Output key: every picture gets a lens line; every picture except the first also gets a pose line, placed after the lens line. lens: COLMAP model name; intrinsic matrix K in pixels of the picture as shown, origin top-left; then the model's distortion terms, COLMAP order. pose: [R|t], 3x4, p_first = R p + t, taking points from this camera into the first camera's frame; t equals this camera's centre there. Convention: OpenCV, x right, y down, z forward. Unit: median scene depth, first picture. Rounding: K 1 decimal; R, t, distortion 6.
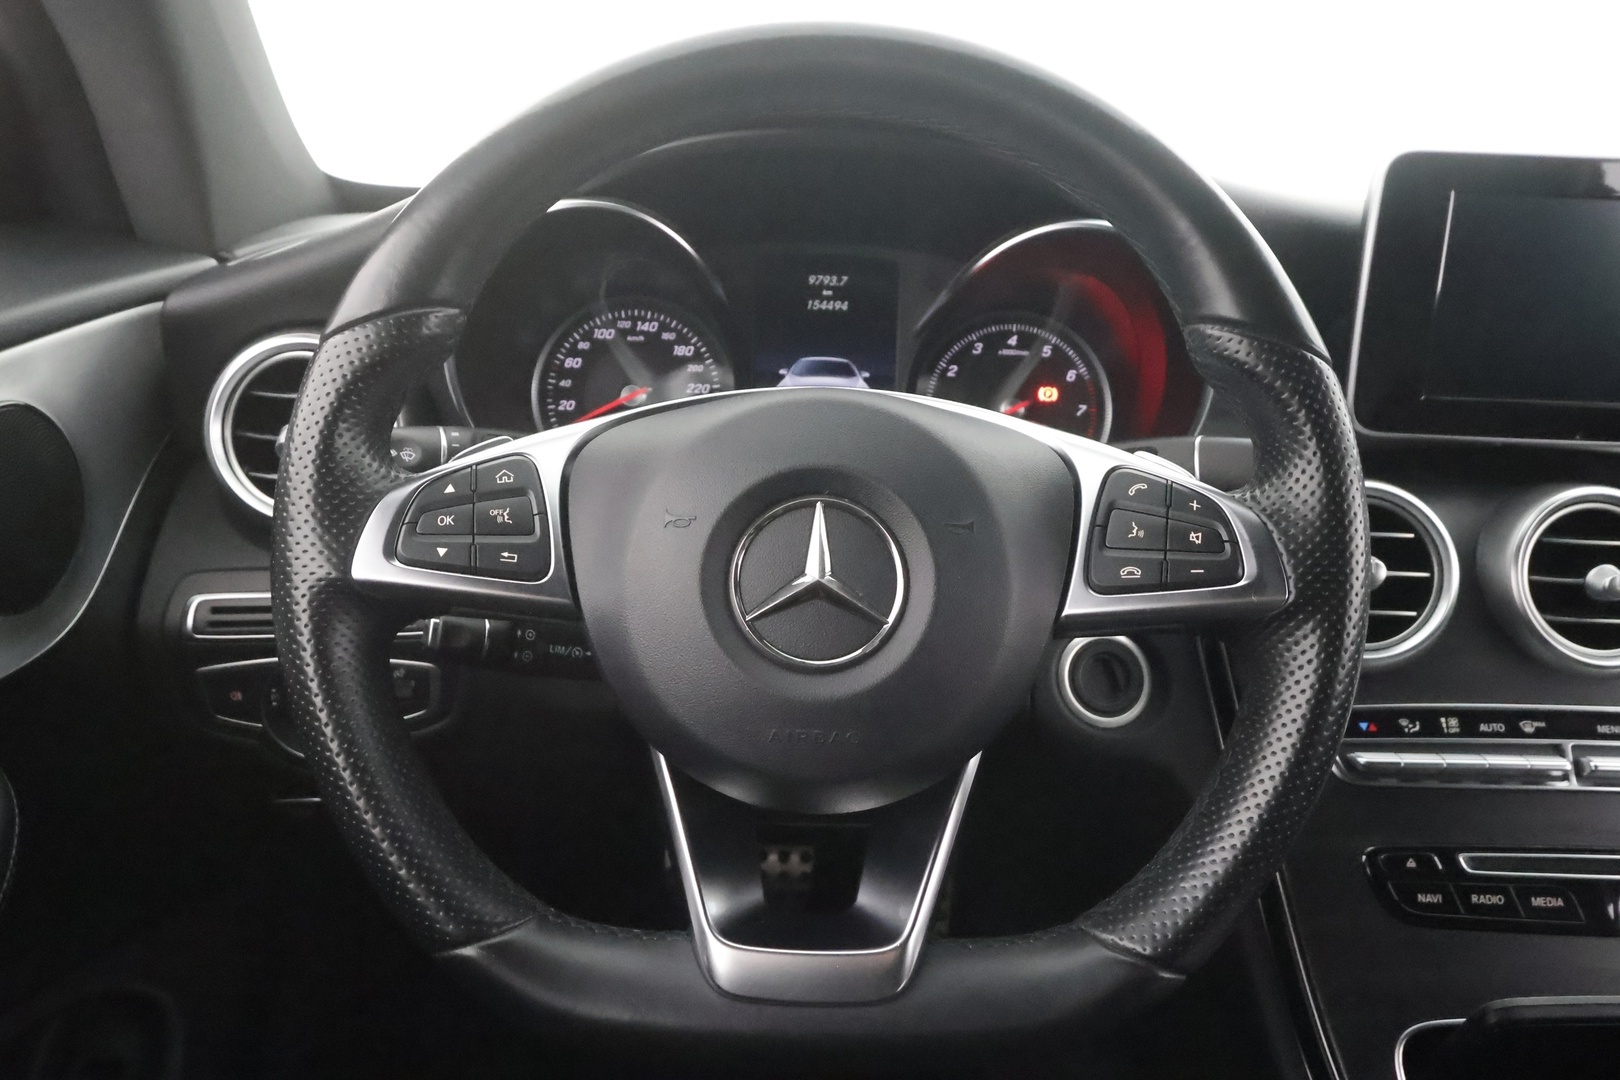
lens RADIAL K [[1263.3, 0, 810.0], [0, 1263.3, 540.0], [0, 0, 1]] dist [0.019521, -0.004481]
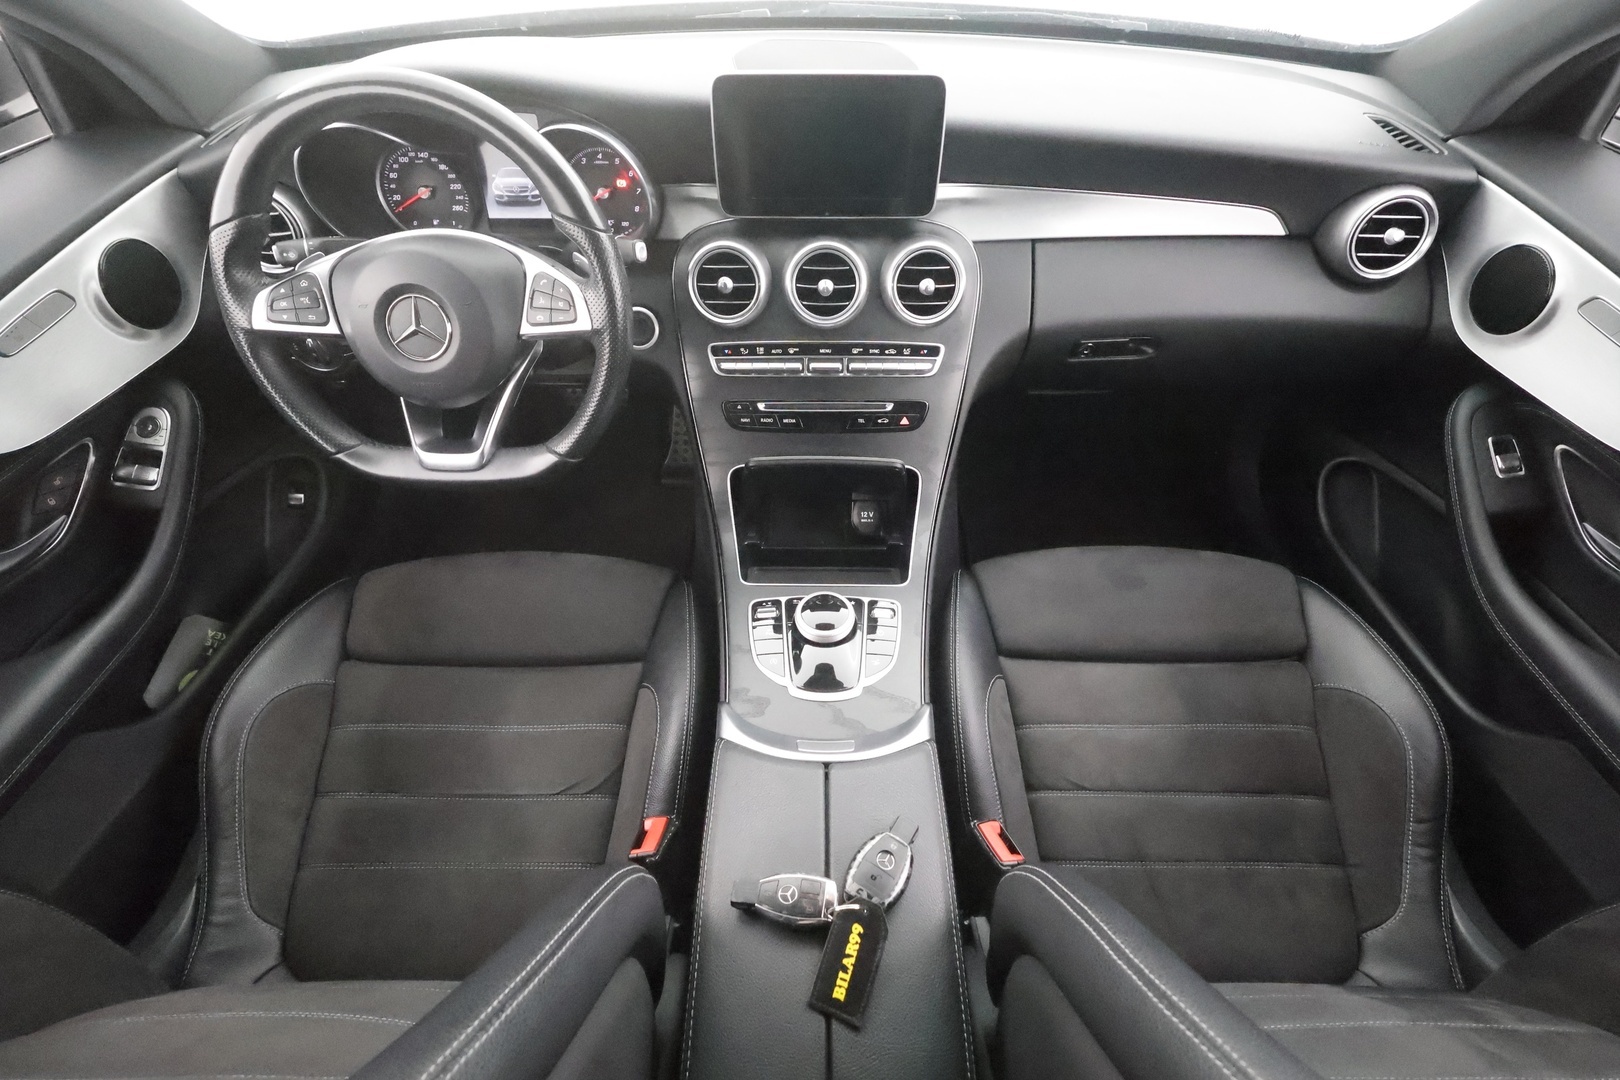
lens RADIAL K [[765.8, 0, 810.0], [0, 765.8, 540.0], [0, 0, 1]] dist [0.000772, 0.000820]
pose [[0.999001, -0.014949, -0.042121, 0.840515], [0.033383, 0.876198, 0.480794, -0.305684], [0.029719, -0.481720, 0.875821, -0.584212]]
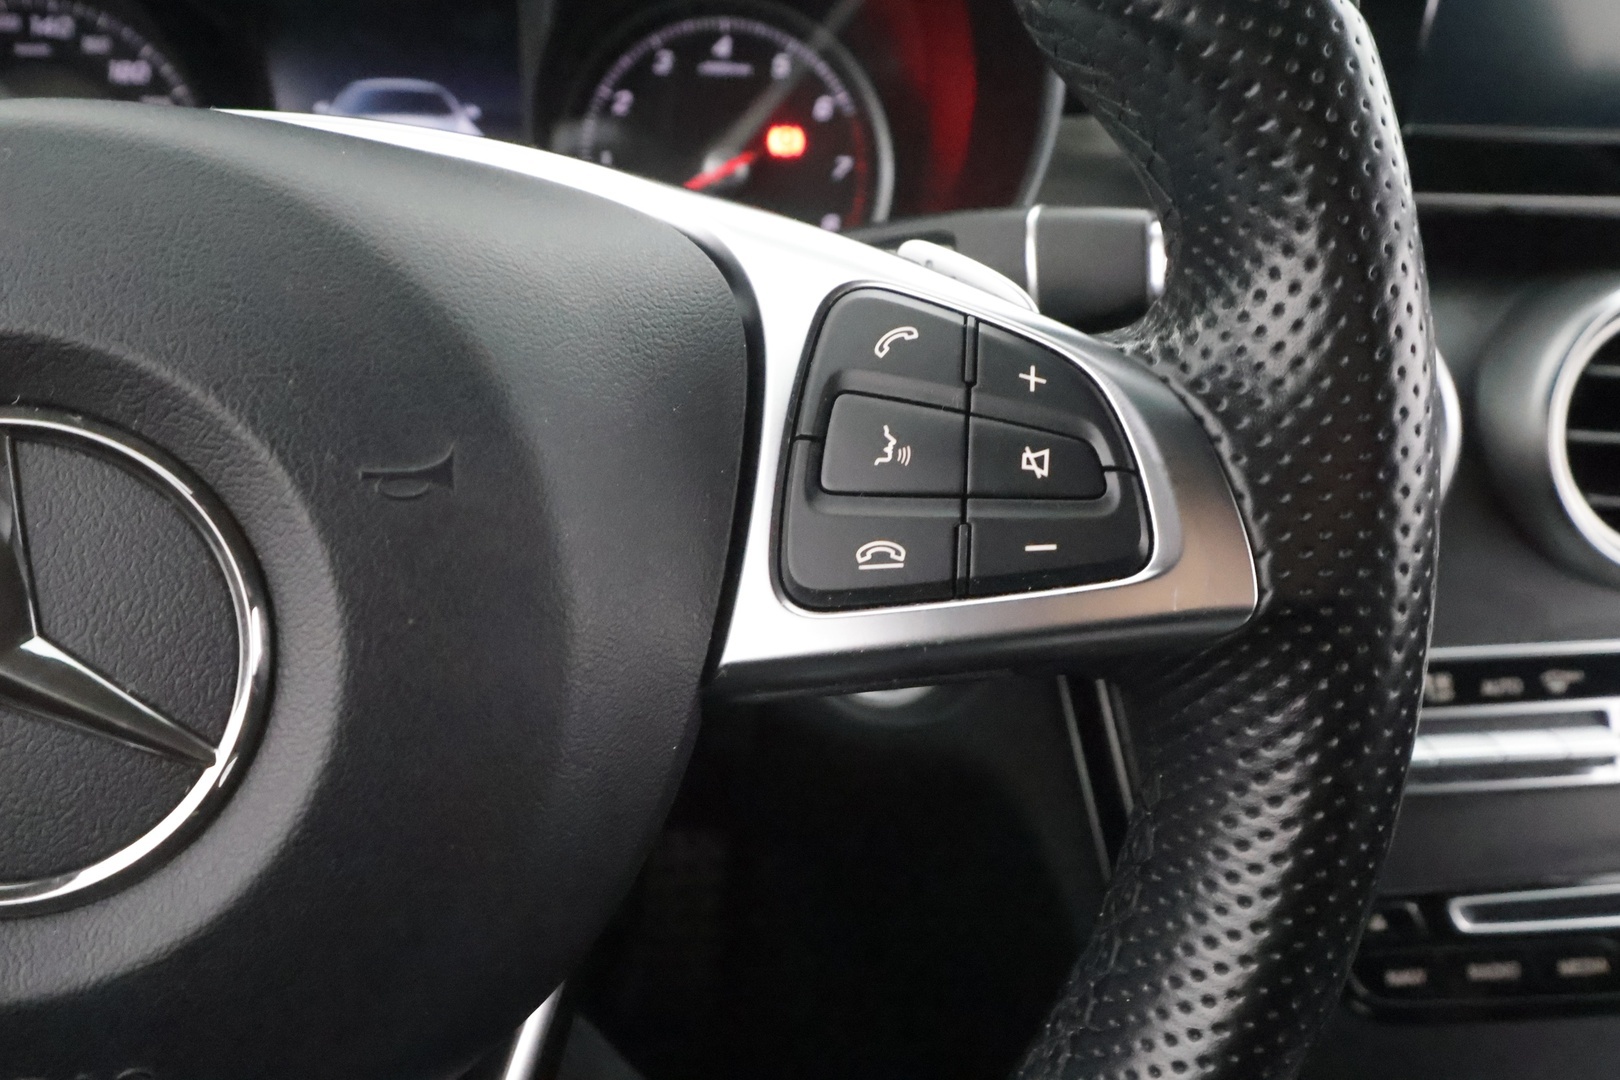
lens RADIAL K [[1293.0, 0, 810.0], [0, 1293.0, 540.0], [0, 0, 1]] dist [0.004876, -0.002405]
pose [[0.990177, -0.058898, 0.126810, 0.171750], [0.037596, 0.985701, 0.164255, -0.045640], [-0.134671, -0.157873, 0.978233, 0.575574]]
